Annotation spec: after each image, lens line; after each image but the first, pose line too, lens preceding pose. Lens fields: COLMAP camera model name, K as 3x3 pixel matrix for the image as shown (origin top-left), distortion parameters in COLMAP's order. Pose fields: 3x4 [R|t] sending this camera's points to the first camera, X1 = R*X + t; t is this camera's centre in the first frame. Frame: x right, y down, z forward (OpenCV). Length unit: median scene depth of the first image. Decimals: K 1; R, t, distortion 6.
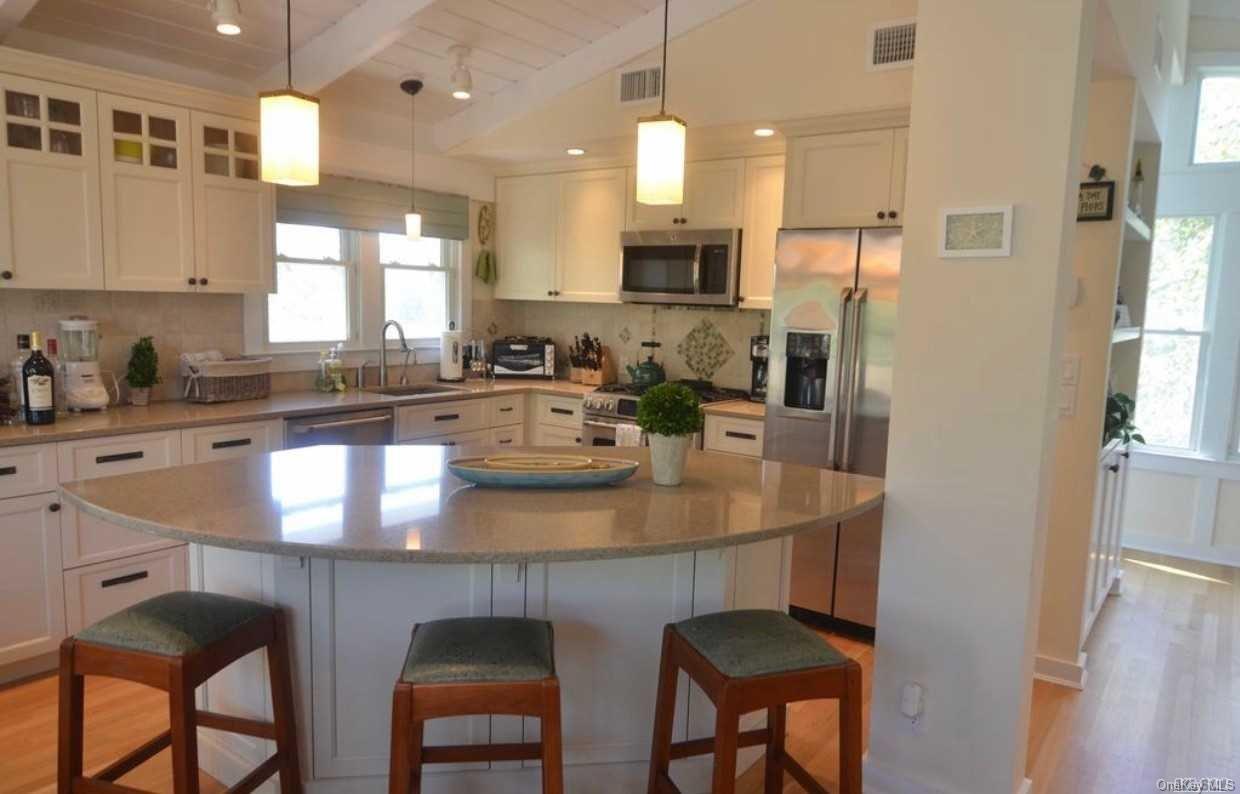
lens RADIAL K [[825.5, 0, 620.0], [0, 825.5, 397.0], [0, 0, 1]] dist [0.001743, -0.001166]
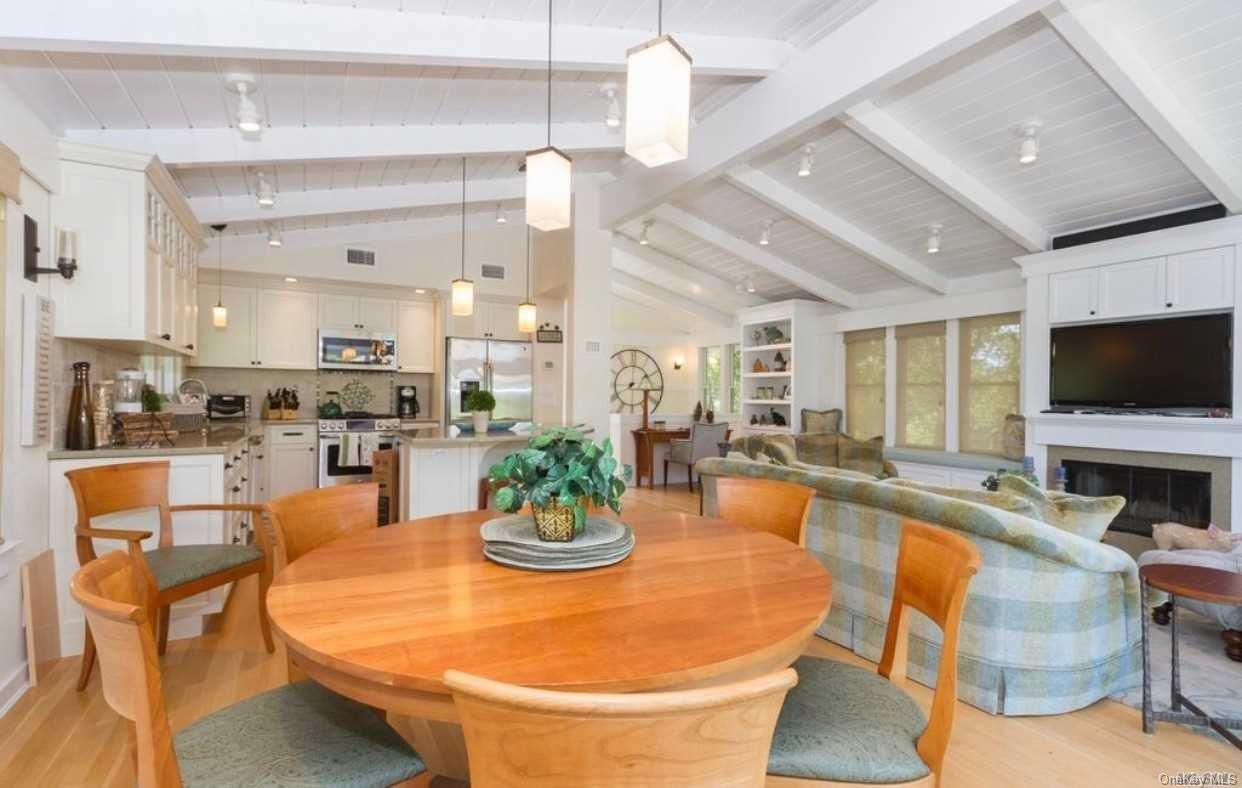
lens RADIAL K [[579.7, 0, 609.6], [0, 579.7, 394.9], [0, 0, 1]] dist [0.020278, 0.000042]
pose [[0.435404, -0.024619, 0.899898, -0.838305], [0.109766, 0.993619, -0.025926, 0.038798], [-0.893518, 0.110066, 0.435328, -0.072969]]
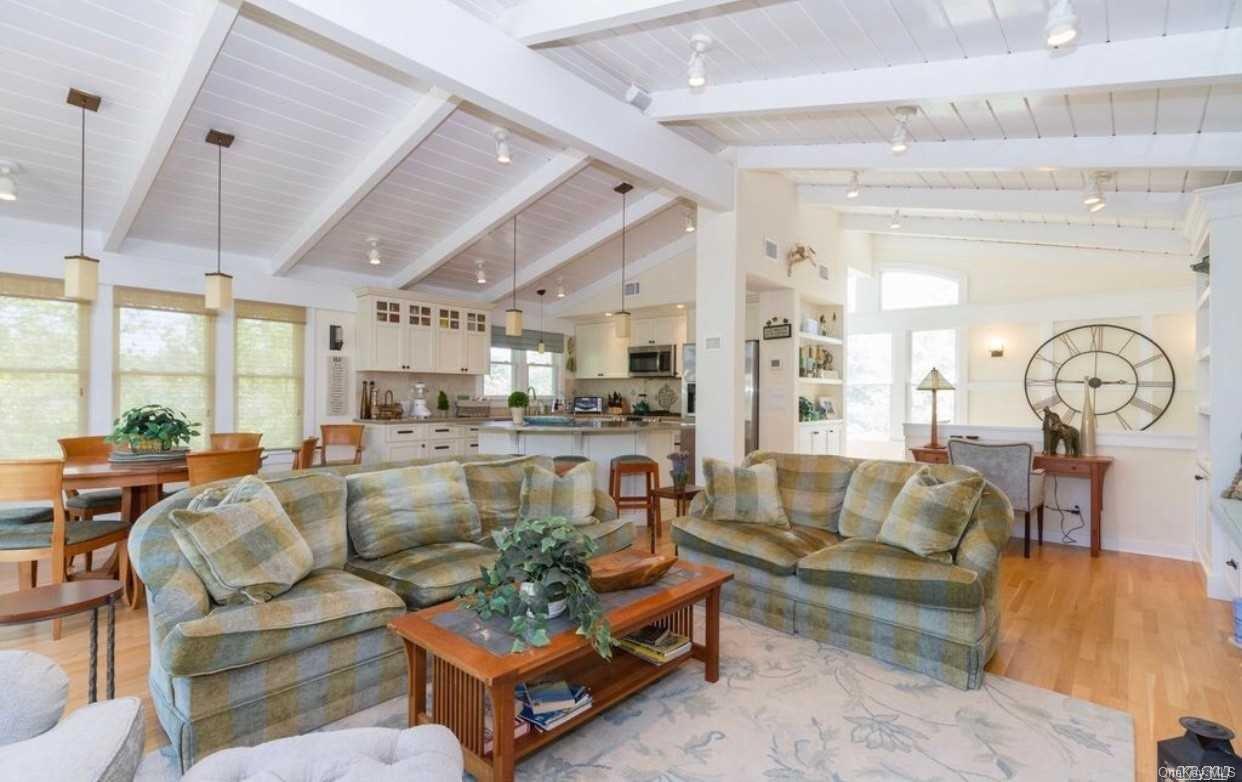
lens RADIAL K [[564.0, 0, 621.0], [0, 564.0, 391.0], [0, 0, 1]] dist [0.001951, 0.000396]
pose [[0.997005, -0.021536, -0.074283, 0.096092], [0.012084, 0.992031, -0.125412, 0.122623], [0.076392, 0.124139, 0.989320, -0.566699]]
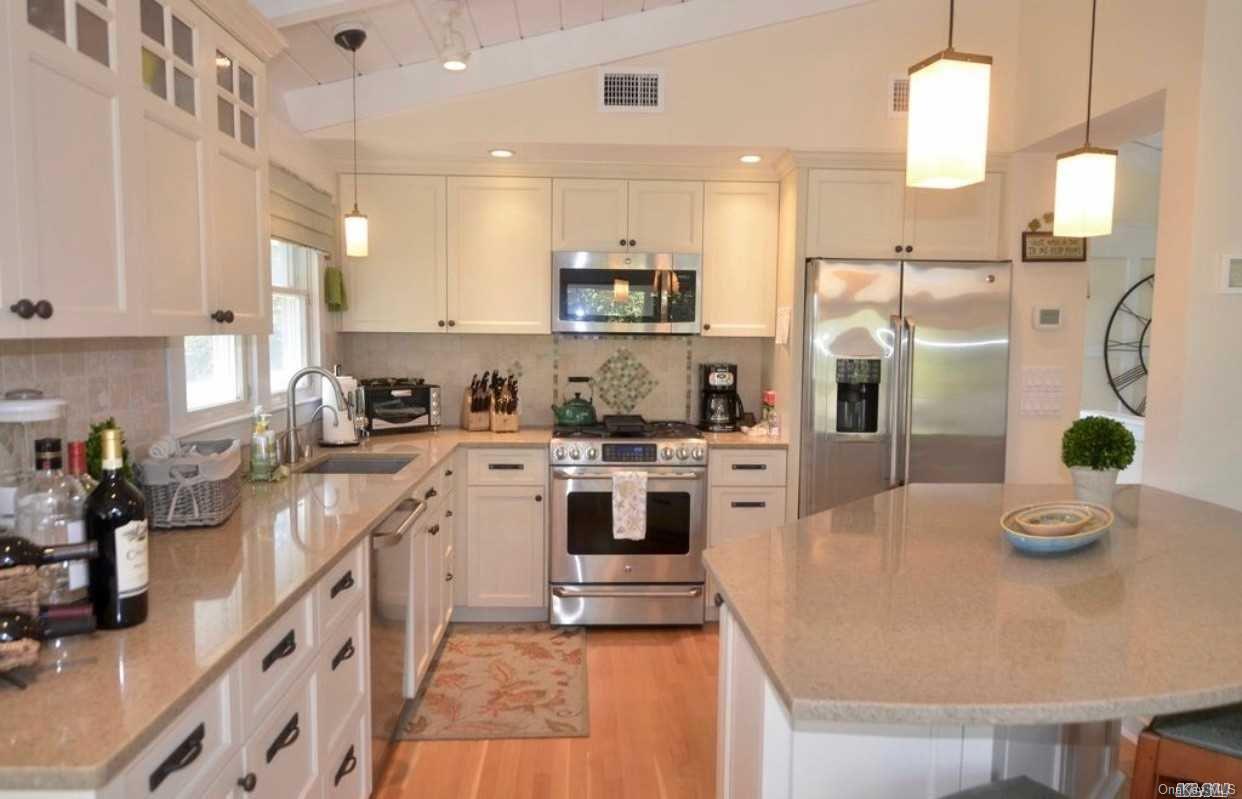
lens RADIAL K [[826.8, 0, 621.0], [0, 826.8, 399.5], [0, 0, 1]] dist [0.001743, -0.001166]
pose [[0.770604, -0.074645, 0.632928, -0.499220], [0.087592, 0.996098, 0.010830, -0.048437], [-0.631266, 0.047094, 0.774135, 0.289849]]
